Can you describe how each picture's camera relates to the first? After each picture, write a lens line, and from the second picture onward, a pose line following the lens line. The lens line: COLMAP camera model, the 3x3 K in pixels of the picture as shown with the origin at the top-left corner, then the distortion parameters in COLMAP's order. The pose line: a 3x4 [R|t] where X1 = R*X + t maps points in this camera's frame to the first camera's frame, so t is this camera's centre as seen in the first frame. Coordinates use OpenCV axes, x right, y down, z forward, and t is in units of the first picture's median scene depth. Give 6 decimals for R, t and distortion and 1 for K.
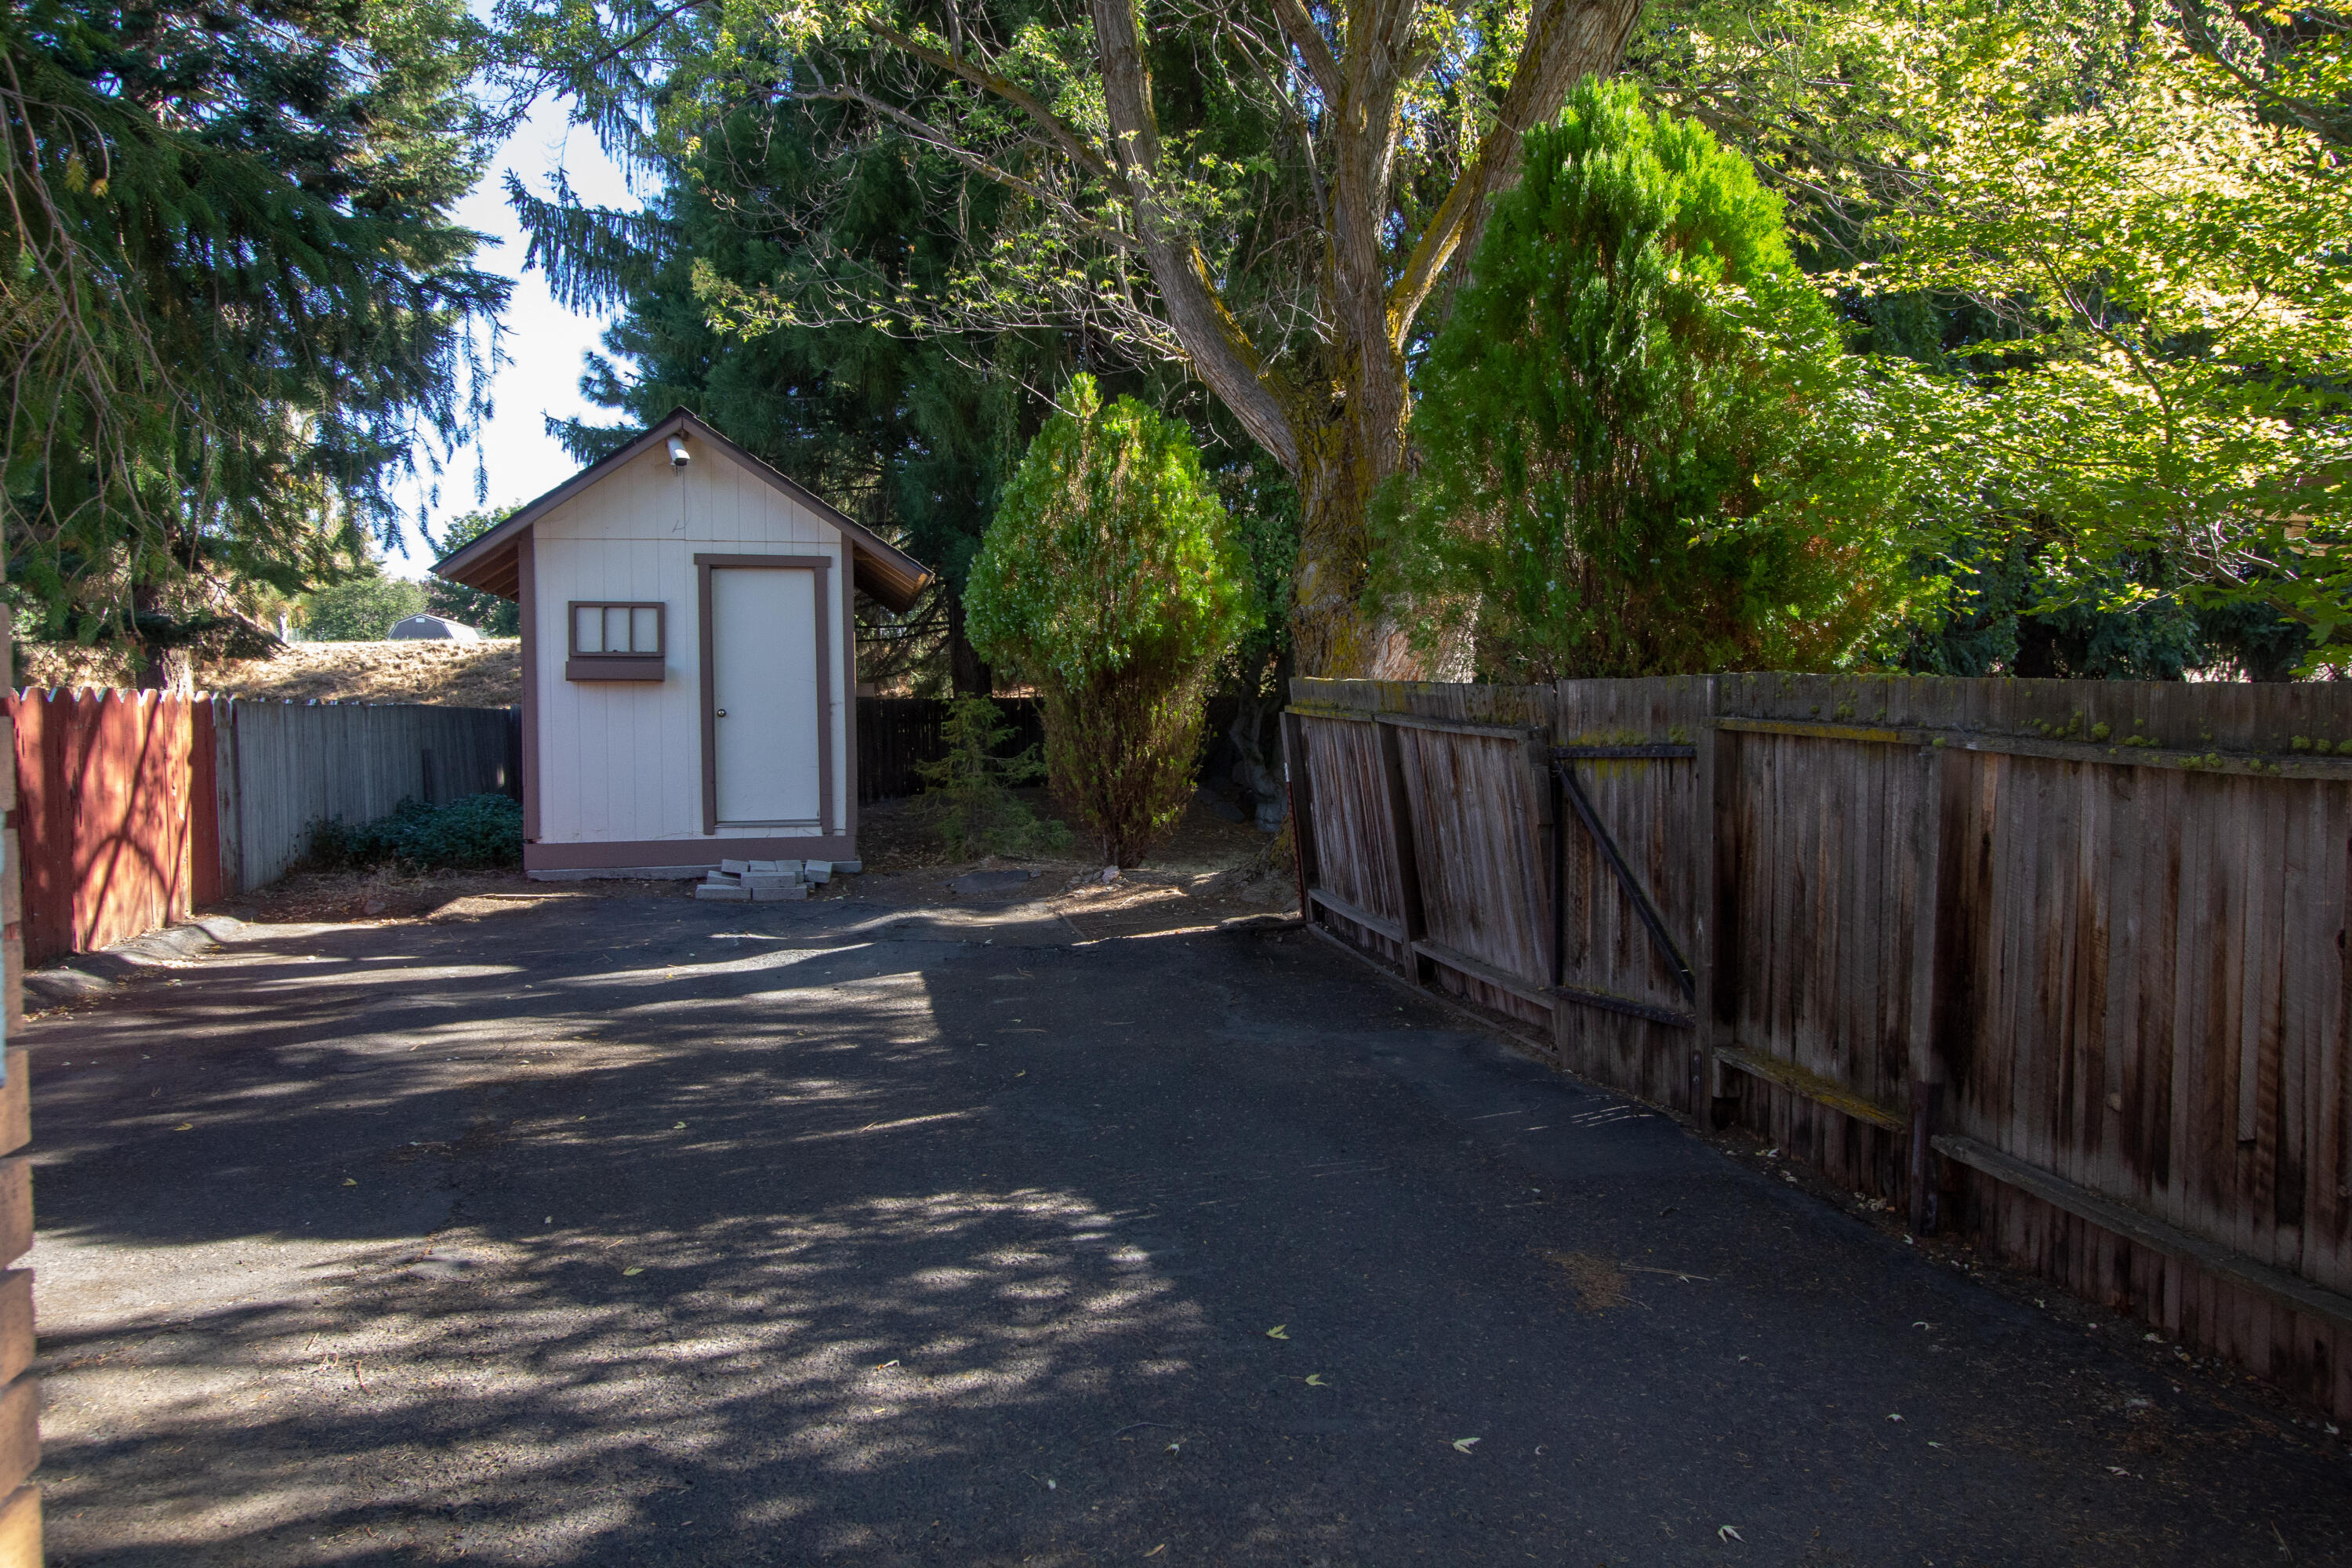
lens RADIAL K [[1658.1, 0, 1176.0], [0, 1658.1, 784.0], [0, 0, 1]] dist [-0.074793, 0.161584]
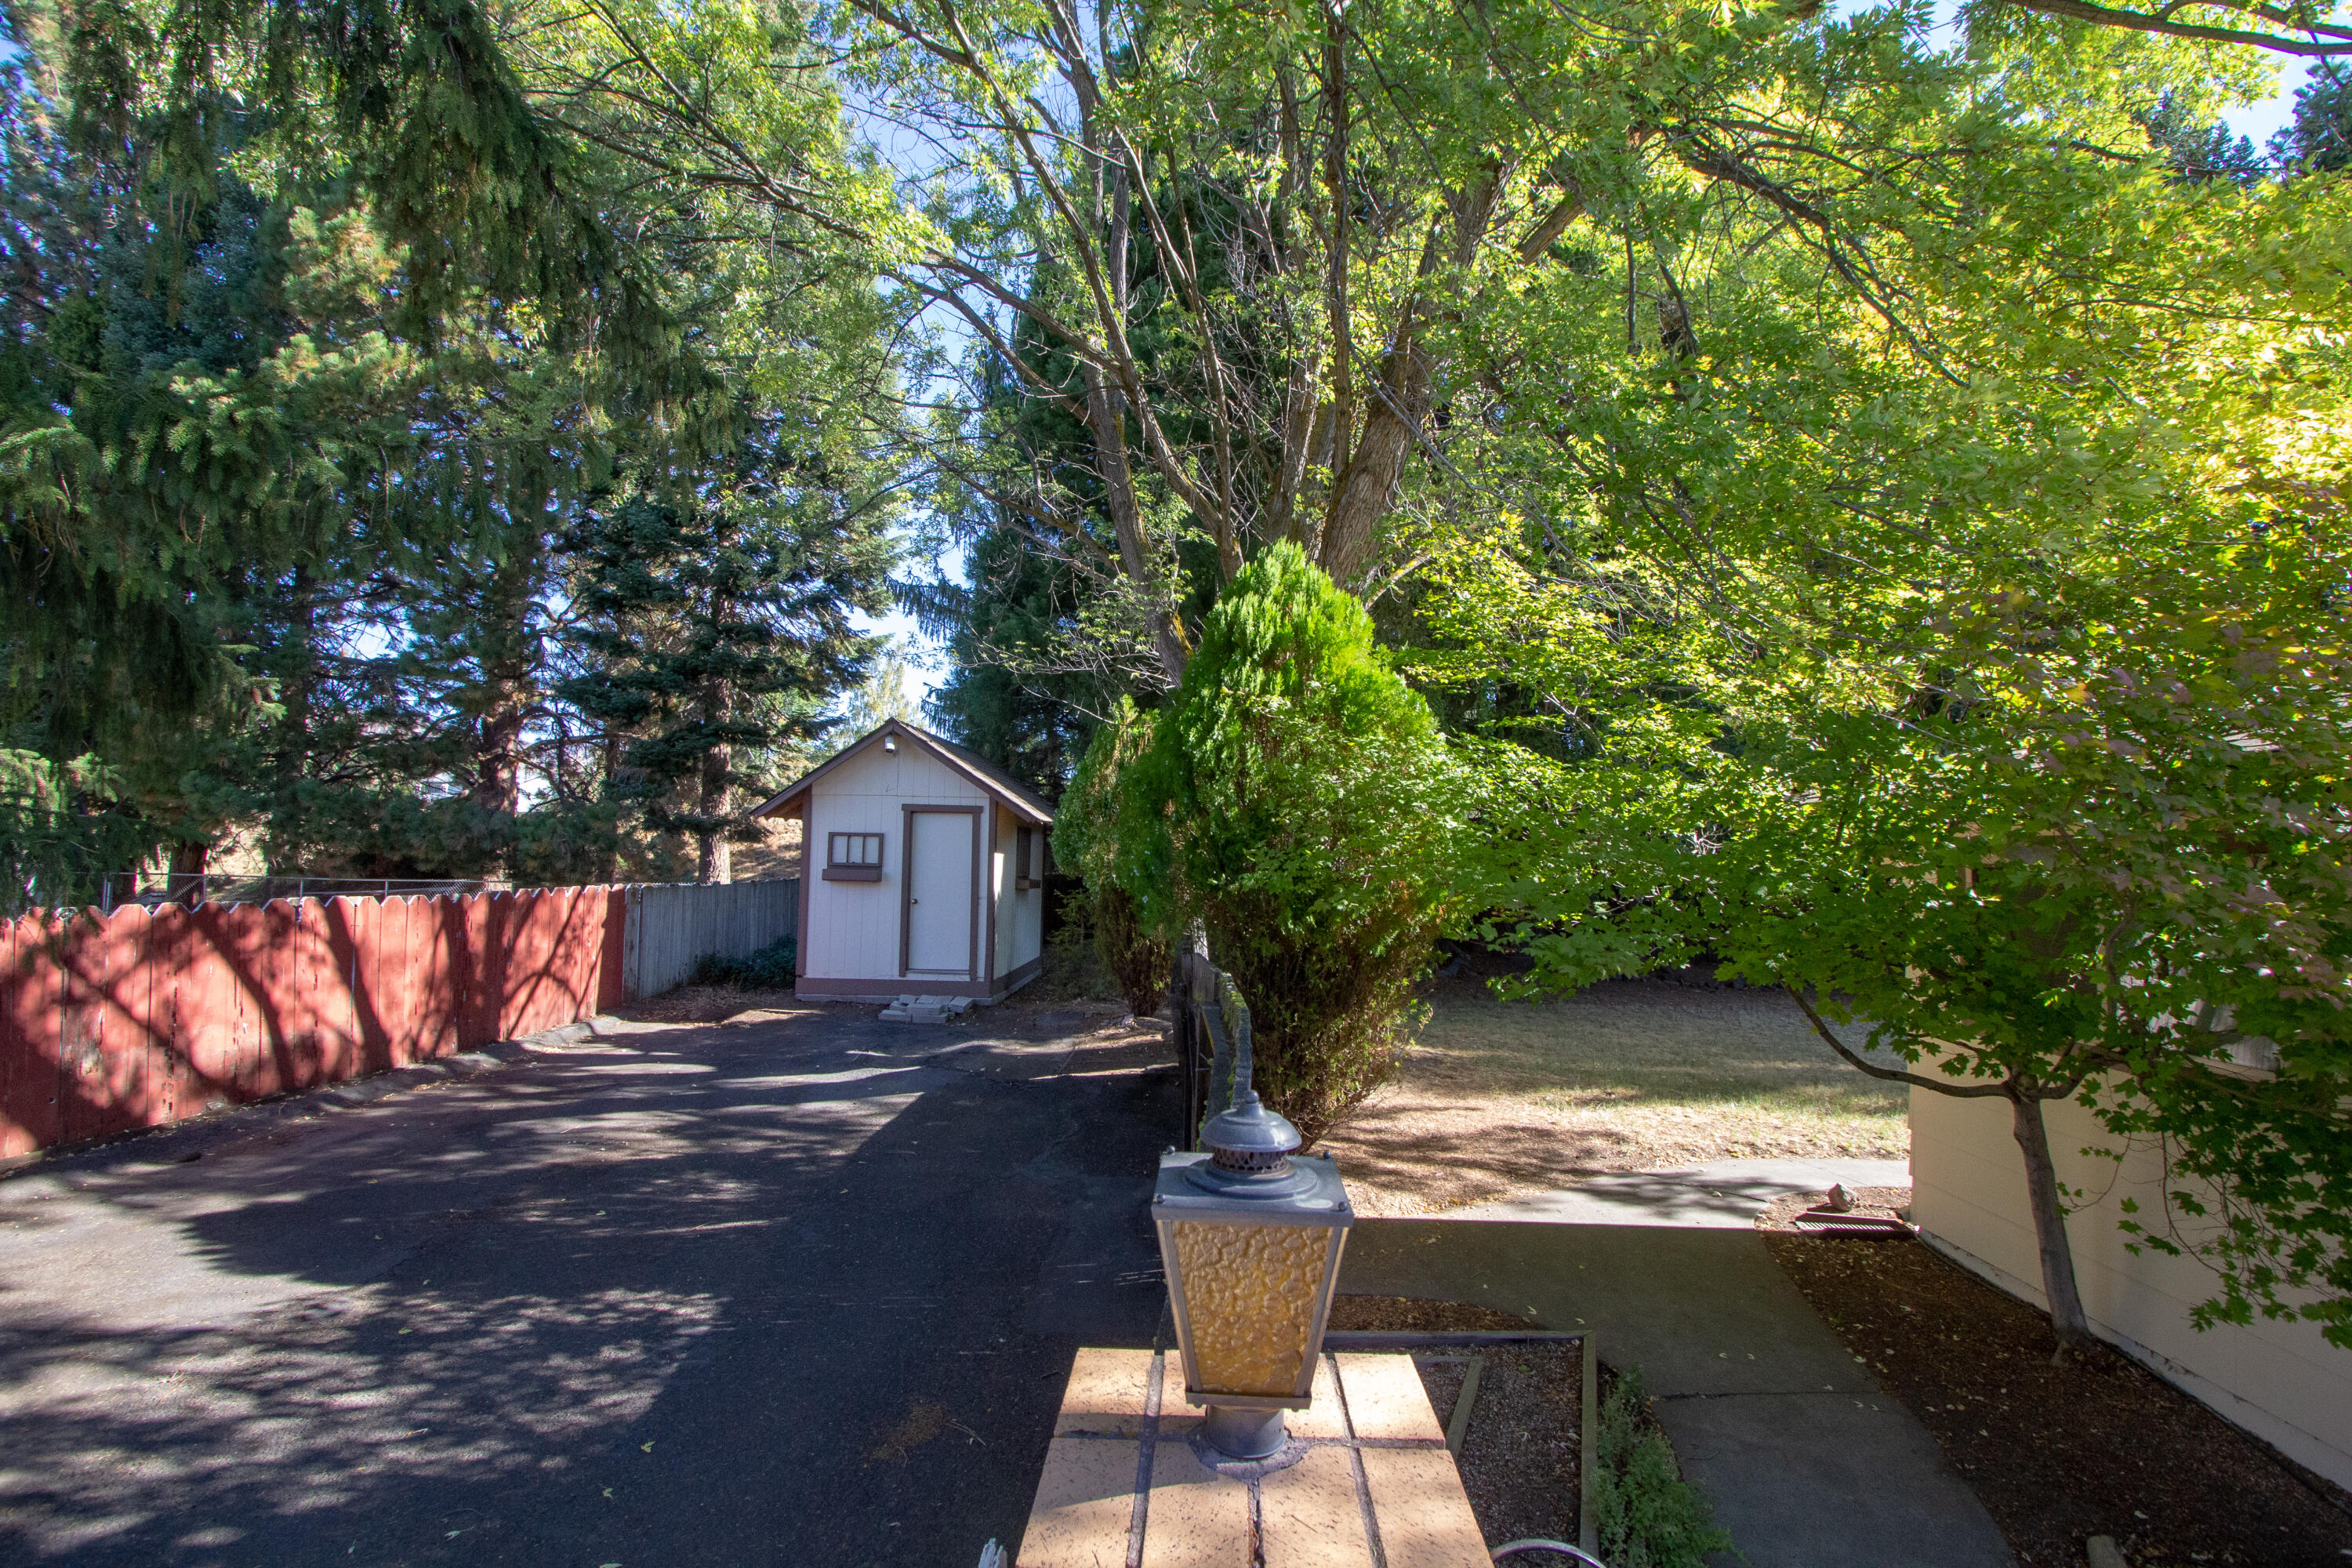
lens RADIAL K [[1078.7, 0, 1176.0], [0, 1078.7, 784.0], [0, 0, 1]] dist [-0.019463, 0.004714]
pose [[0.968437, 0.008830, -0.249100, 0.301968], [-0.034577, 0.994469, -0.099173, -0.078333], [0.246847, 0.104656, 0.963387, 0.035089]]
